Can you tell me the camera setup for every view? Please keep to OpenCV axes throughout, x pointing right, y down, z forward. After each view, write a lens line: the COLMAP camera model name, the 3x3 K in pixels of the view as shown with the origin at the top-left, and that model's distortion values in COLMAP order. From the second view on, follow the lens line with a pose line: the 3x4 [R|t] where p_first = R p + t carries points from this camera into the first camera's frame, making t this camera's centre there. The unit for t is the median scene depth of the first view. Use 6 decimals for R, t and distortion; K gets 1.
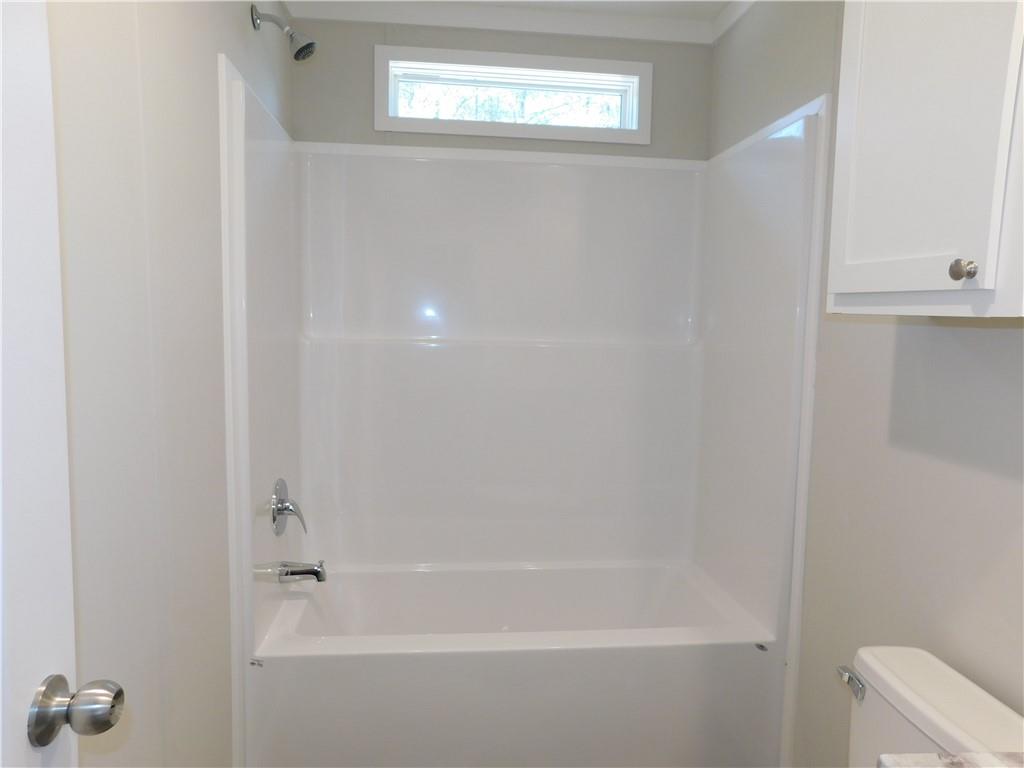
lens RADIAL K [[688.2, 0, 516.5], [0, 688.2, 385.2], [0, 0, 1]] dist [-0.048194, 0.049470]
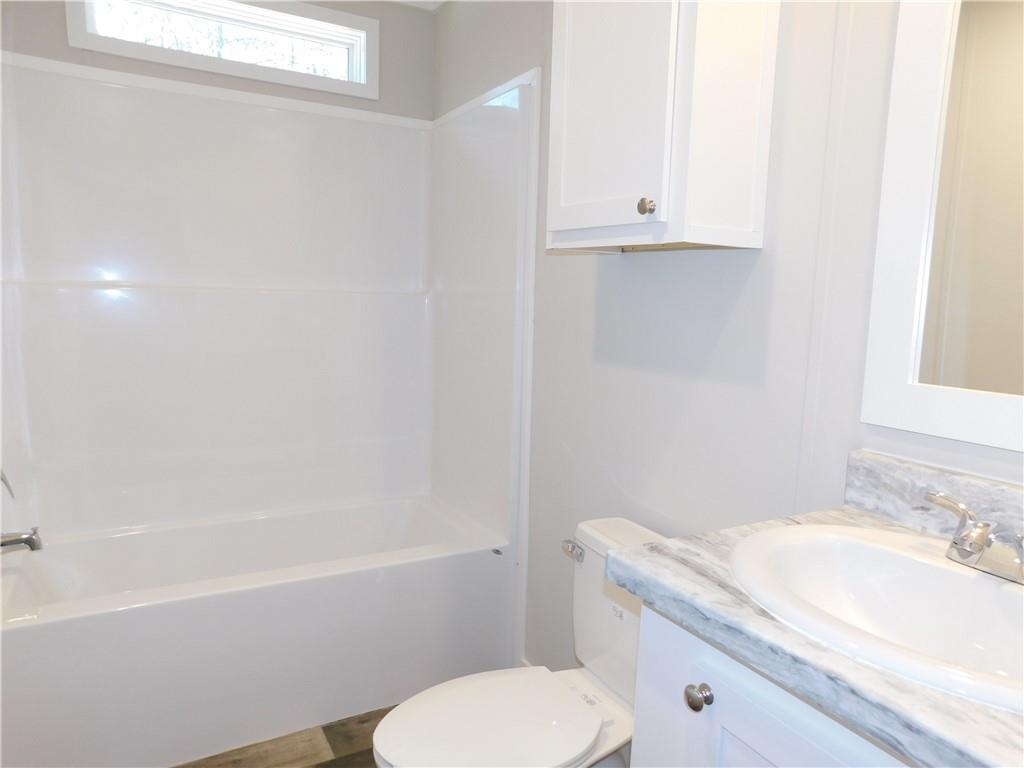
lens RADIAL K [[688.2, 0, 512.0], [0, 688.2, 384.9], [0, 0, 1]] dist [-0.048194, 0.049470]
pose [[0.918680, -0.043030, 0.392651, -0.059940], [0.029048, 0.998717, 0.041486, 0.058935], [-0.393933, -0.026707, 0.918751, -0.062044]]
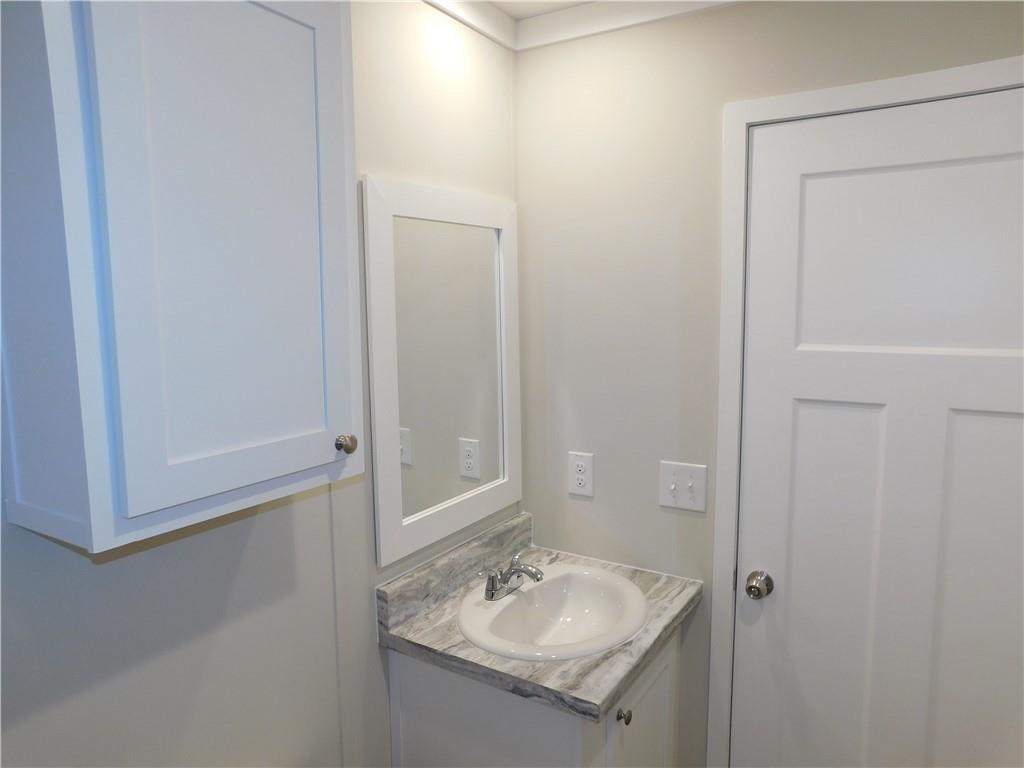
lens RADIAL K [[688.2, 0, 510.9], [0, 688.2, 382.4], [0, 0, 1]] dist [-0.048194, 0.049470]
pose [[-0.781130, -0.101552, 0.616055, -0.121477], [0.047836, 0.974050, 0.221219, -0.266005], [-0.622533, 0.202270, -0.756002, 0.882736]]
